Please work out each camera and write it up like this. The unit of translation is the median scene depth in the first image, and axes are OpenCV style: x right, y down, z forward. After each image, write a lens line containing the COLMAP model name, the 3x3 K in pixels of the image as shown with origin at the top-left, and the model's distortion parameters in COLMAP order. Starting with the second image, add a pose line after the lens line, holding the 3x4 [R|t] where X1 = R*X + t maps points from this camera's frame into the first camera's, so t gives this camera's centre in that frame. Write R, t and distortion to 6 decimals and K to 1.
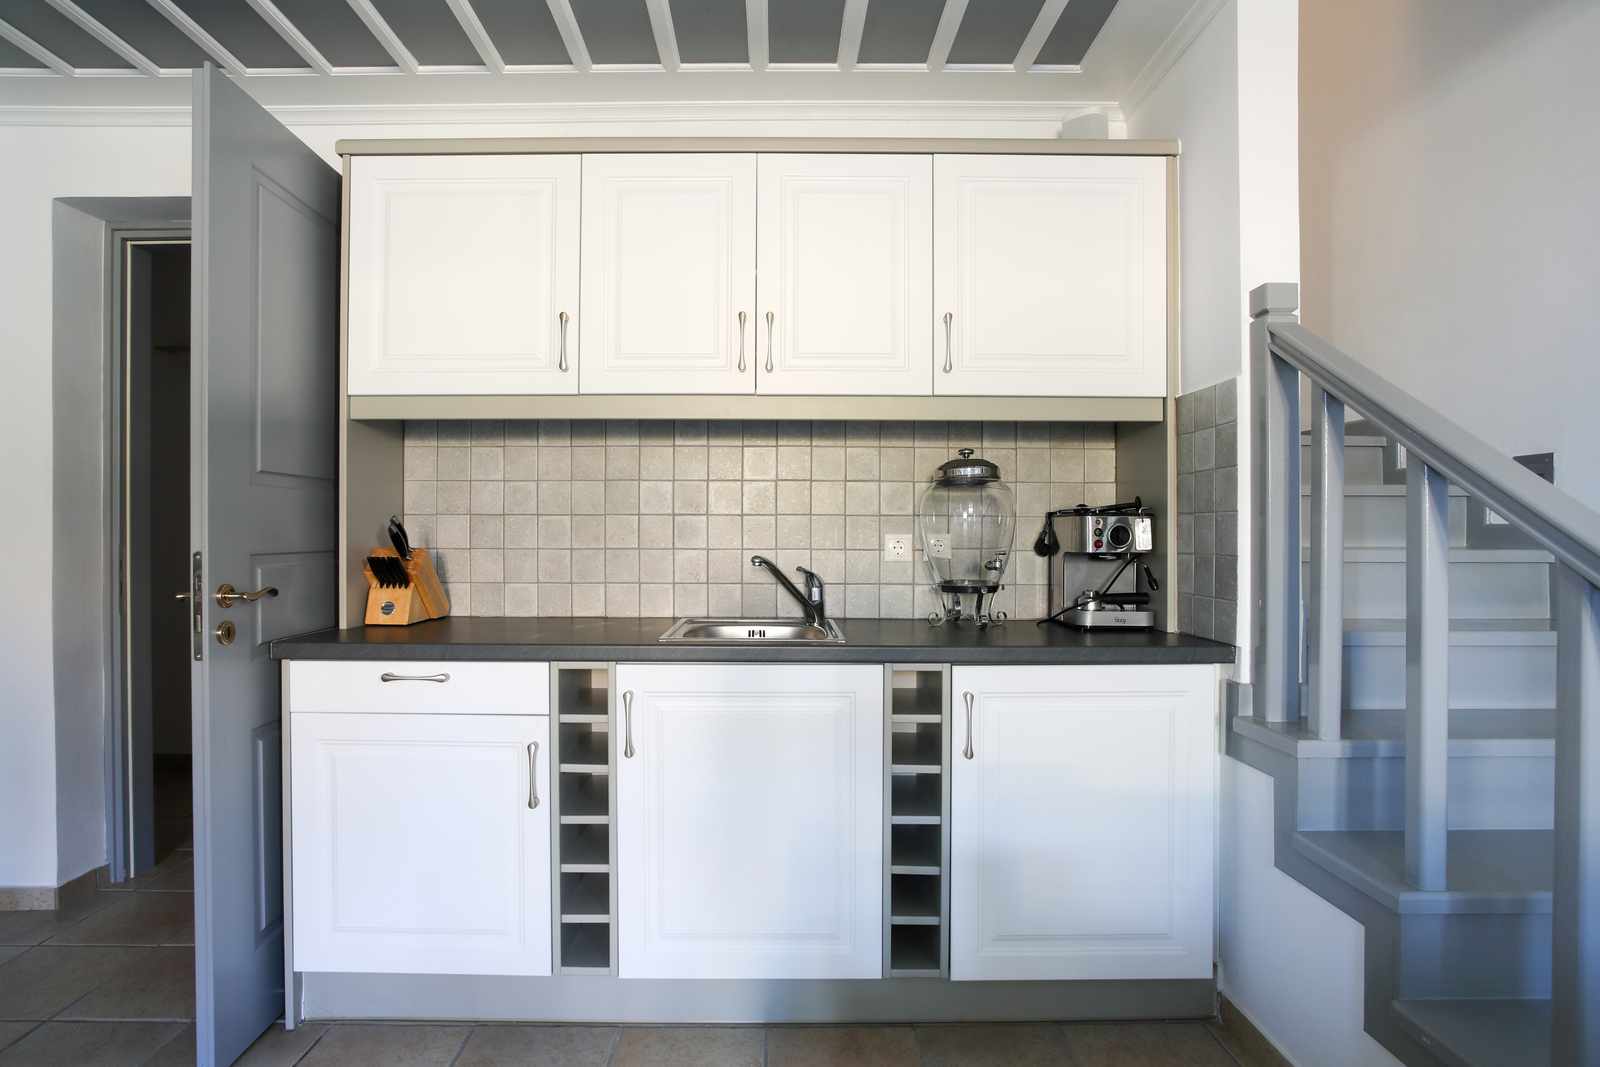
lens RADIAL K [[830.7, 0, 774.4], [0, 830.7, 531.6], [0, 0, 1]] dist [-0.054522, 0.027072]
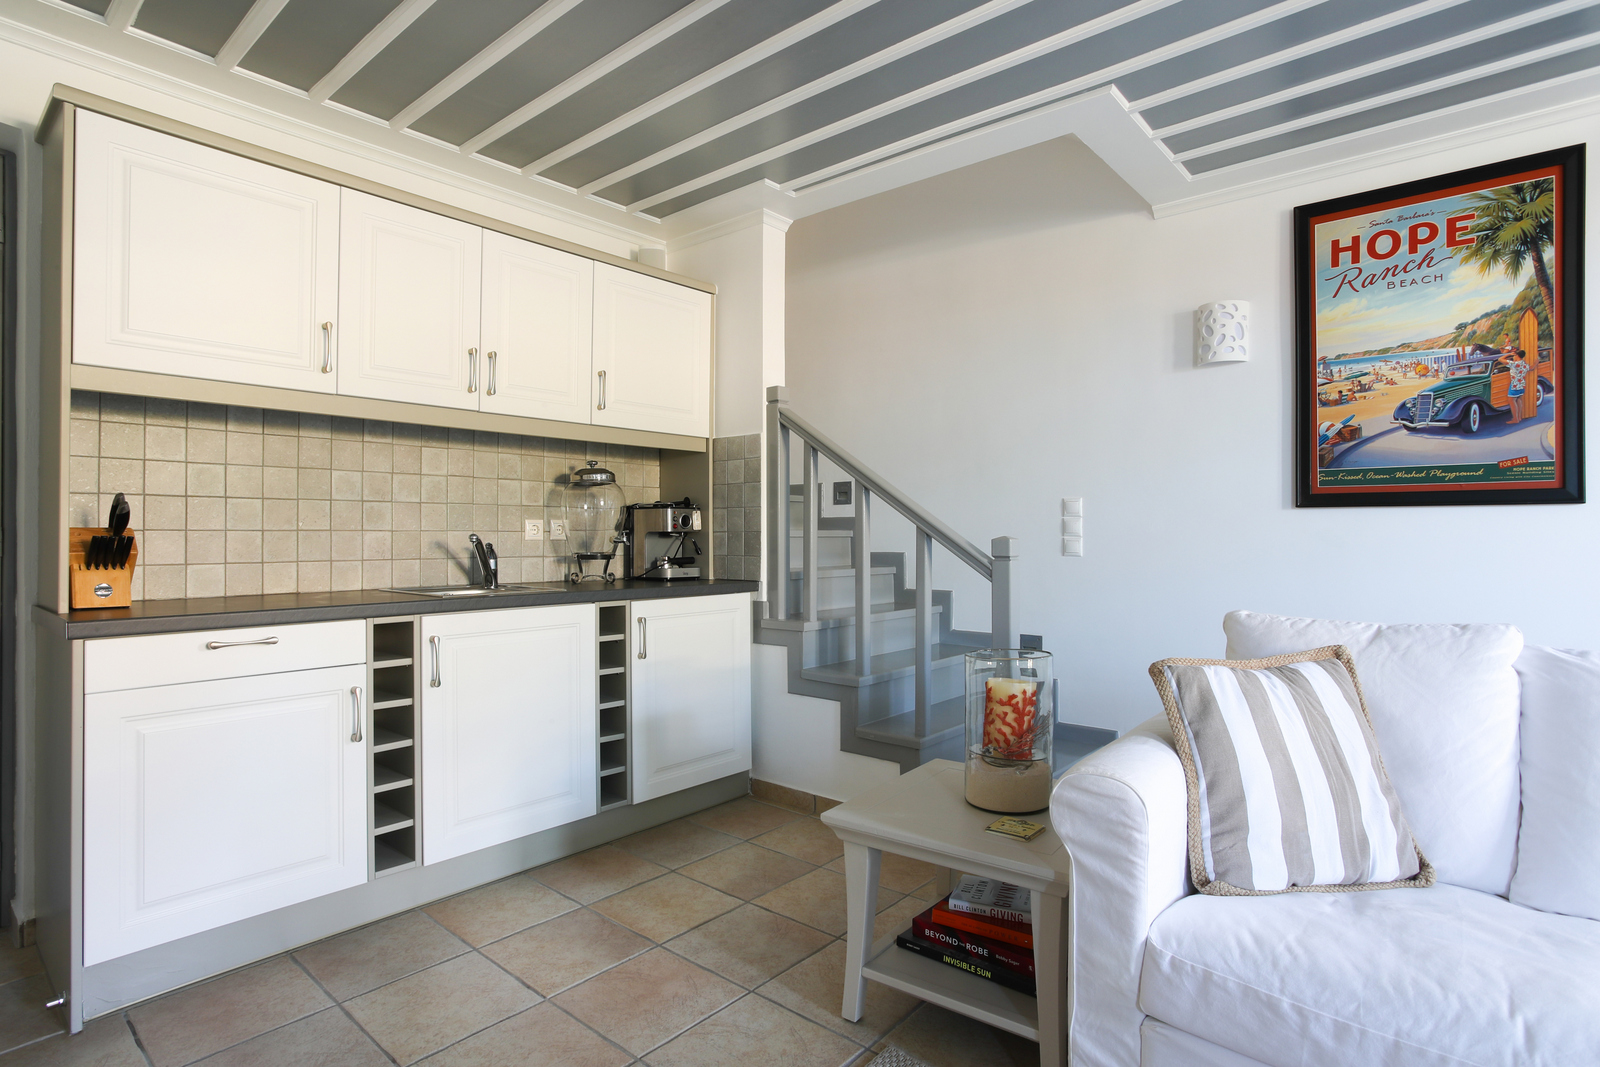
lens RADIAL K [[830.7, 0, 774.4], [0, 830.7, 531.6], [0, 0, 1]] dist [-0.054522, 0.027072]
pose [[0.662543, 0.001476, 0.749022, -0.685128], [0.002590, 0.999988, -0.004262, 0.032746], [-0.749019, 0.004764, 0.662531, -0.211822]]
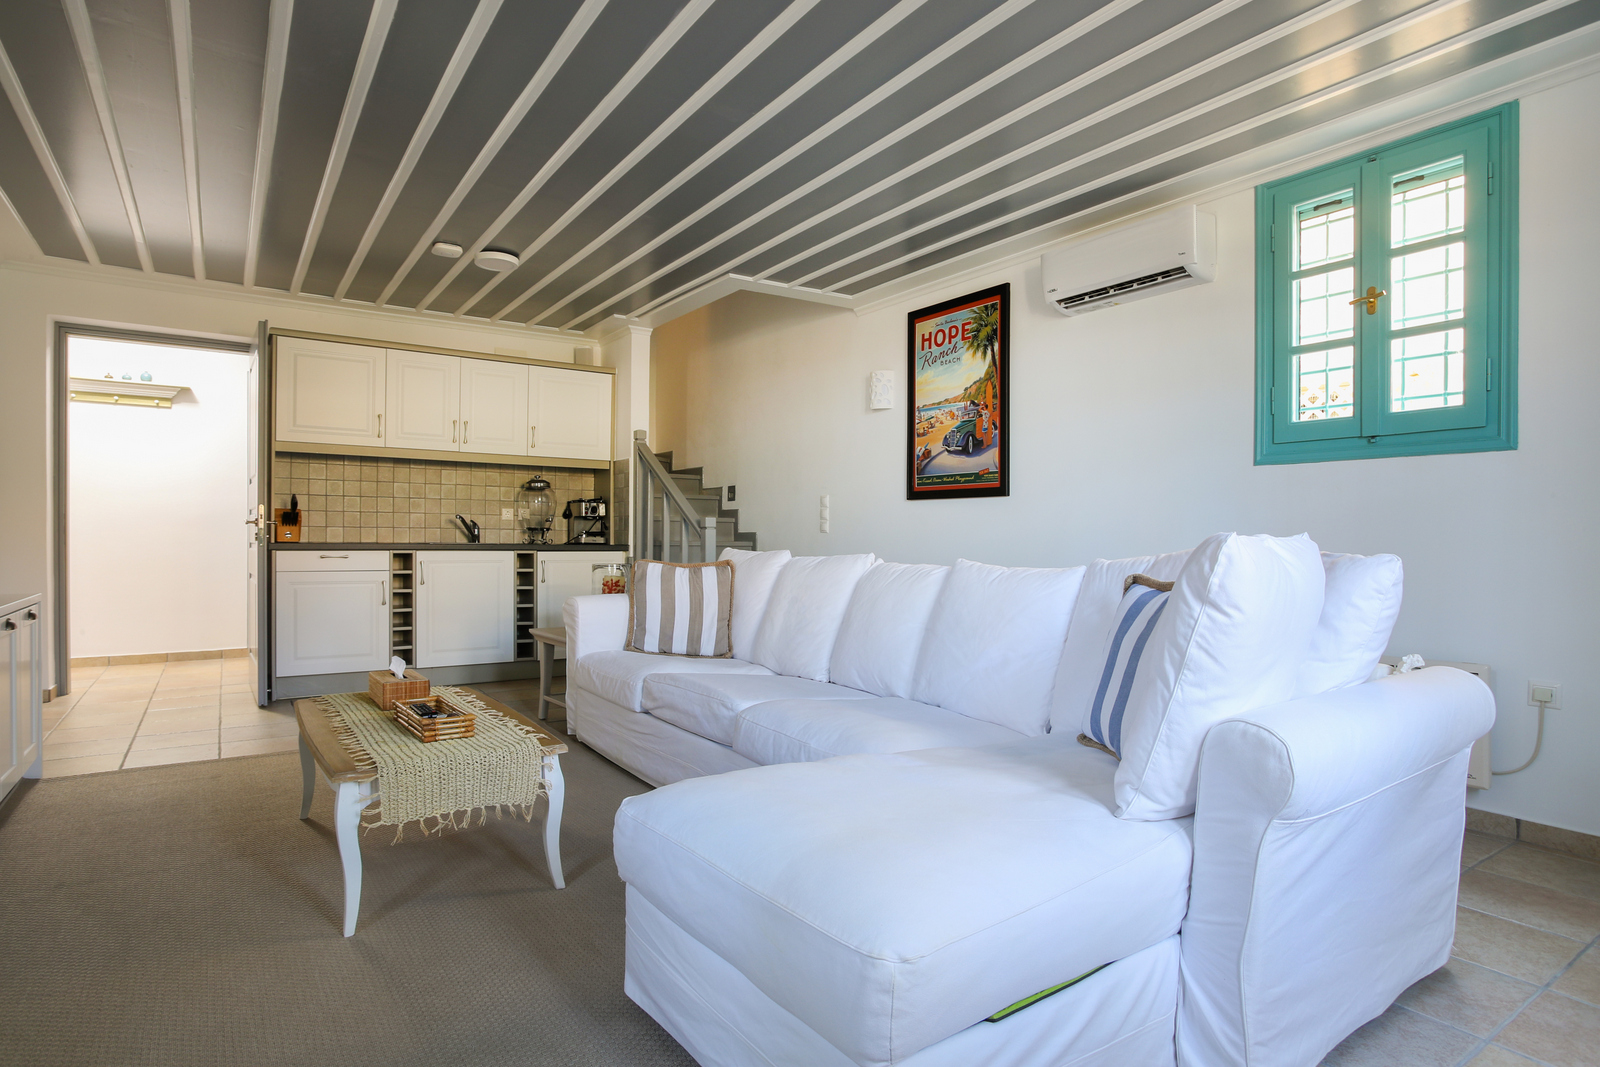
lens RADIAL K [[894.7, 0, 775.5], [0, 894.7, 549.5], [0, 0, 1]] dist [-0.029304, 0.000792]
pose [[0.842864, 0.000887, 0.538126, -0.679140], [-0.007532, 0.999920, 0.010149, 0.102430], [-0.538074, -0.012607, 0.842803, -1.852438]]
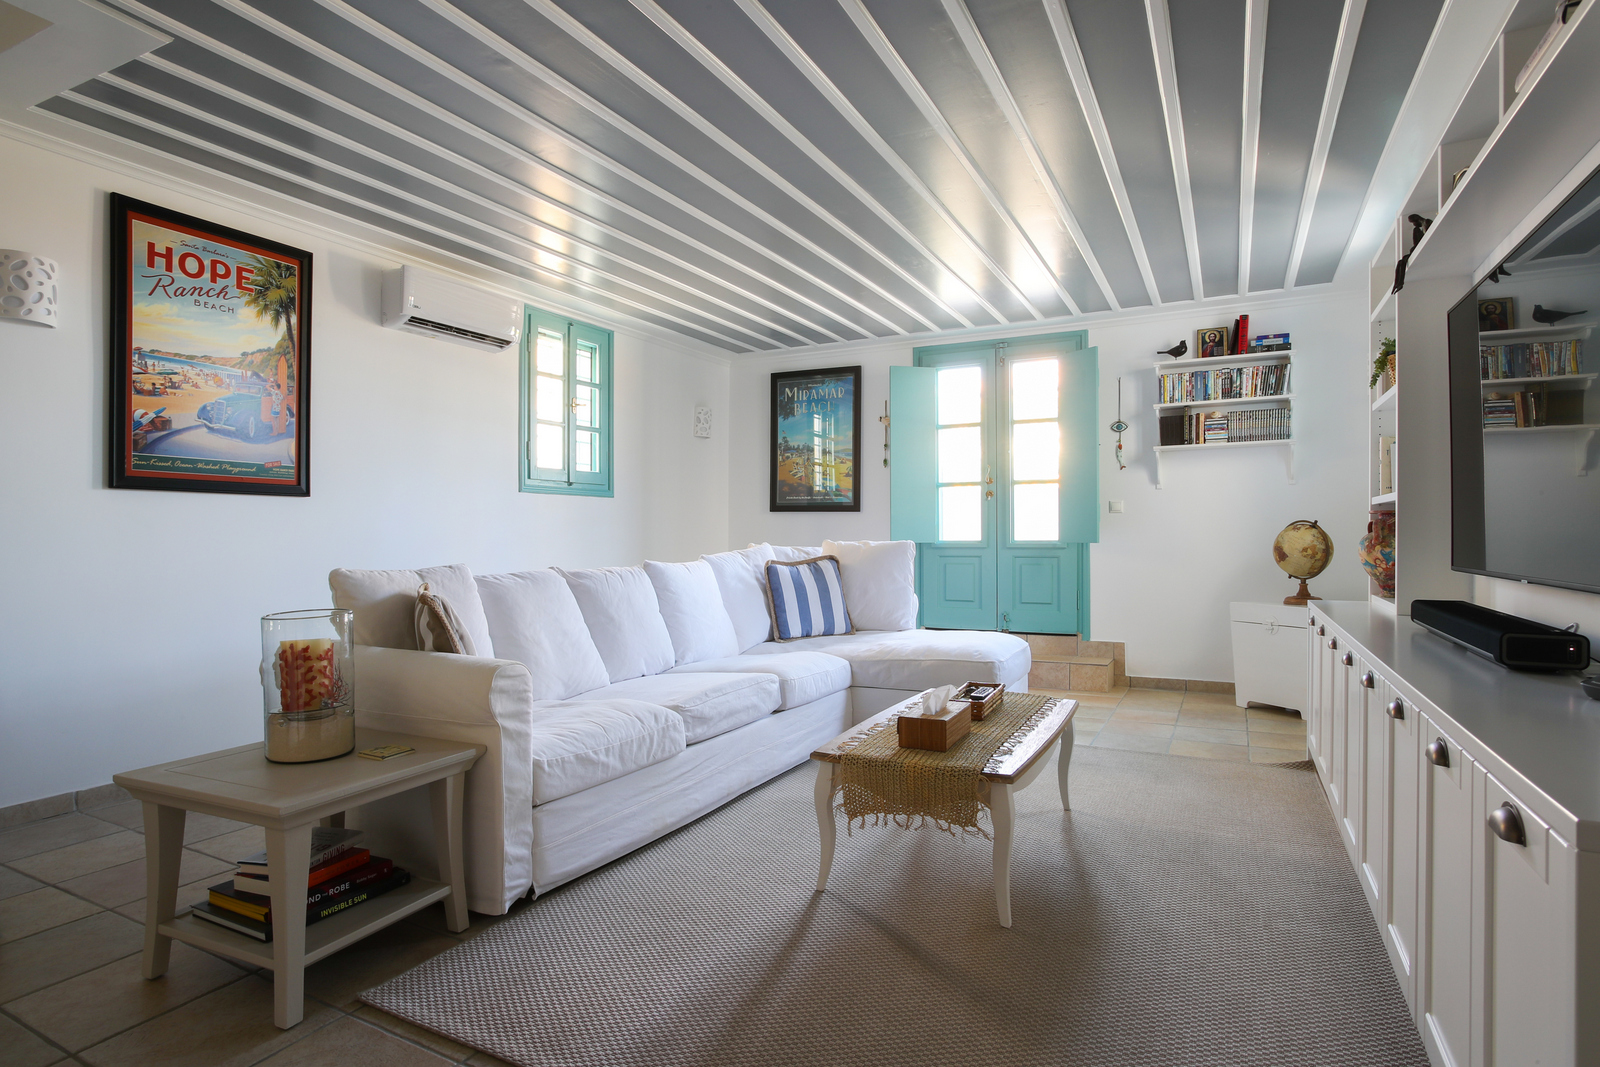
lens RADIAL K [[862.4, 0, 823.4], [0, 862.4, 533.6], [0, 0, 1]] dist [-0.002898, -0.000302]
pose [[-0.900139, 0.004368, 0.435581, -0.815001], [0.004538, 0.999989, -0.000651, 0.073855], [-0.435580, 0.001391, -0.900149, 0.860919]]
